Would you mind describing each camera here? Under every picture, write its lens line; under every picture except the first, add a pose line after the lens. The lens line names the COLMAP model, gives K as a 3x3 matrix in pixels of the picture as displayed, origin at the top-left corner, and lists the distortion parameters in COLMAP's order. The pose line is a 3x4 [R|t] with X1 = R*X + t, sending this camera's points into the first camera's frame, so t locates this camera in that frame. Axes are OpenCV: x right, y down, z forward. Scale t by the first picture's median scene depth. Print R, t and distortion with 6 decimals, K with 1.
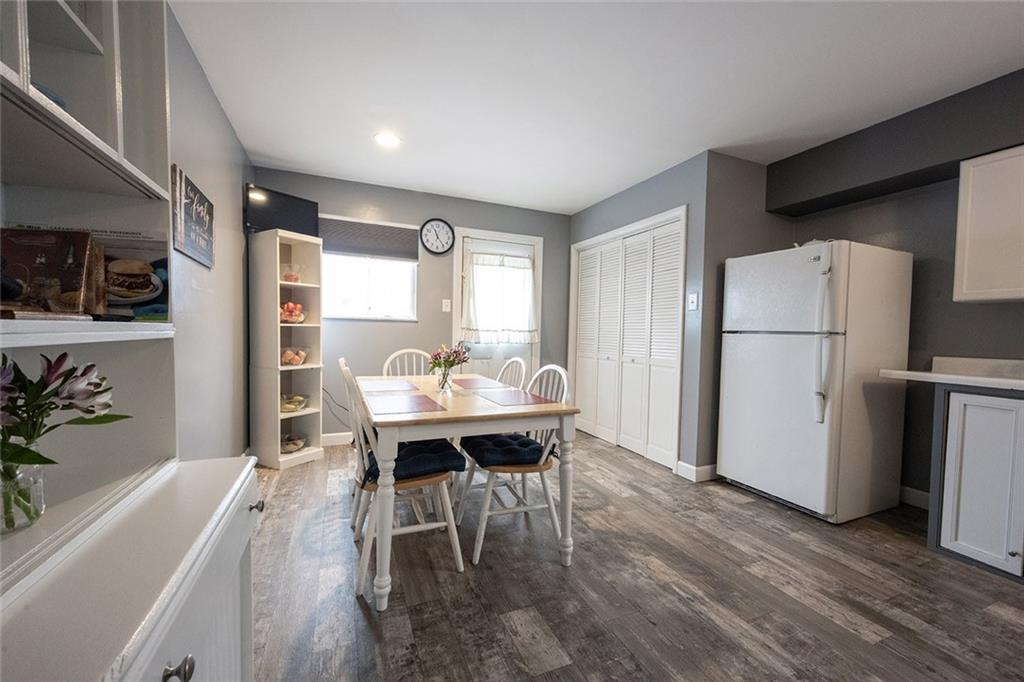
lens RADIAL K [[401.3, 0, 512.0], [0, 401.3, 341.0], [0, 0, 1]] dist [-0.000377, 0.000066]
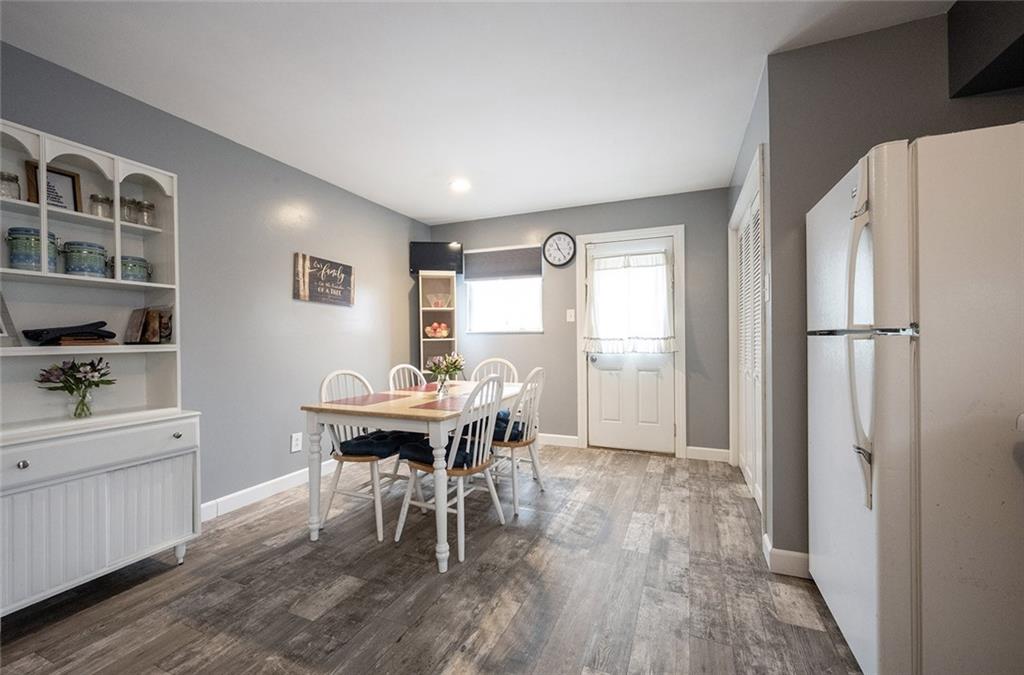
lens RADIAL K [[414.5, 0, 512.0], [0, 414.5, 337.5], [0, 0, 1]] dist [-0.002165, -0.000327]
pose [[0.695962, -0.030119, -0.717446, 0.661594], [0.006337, 0.999339, -0.035805, 0.003364], [0.718050, 0.020373, 0.695693, 0.247521]]
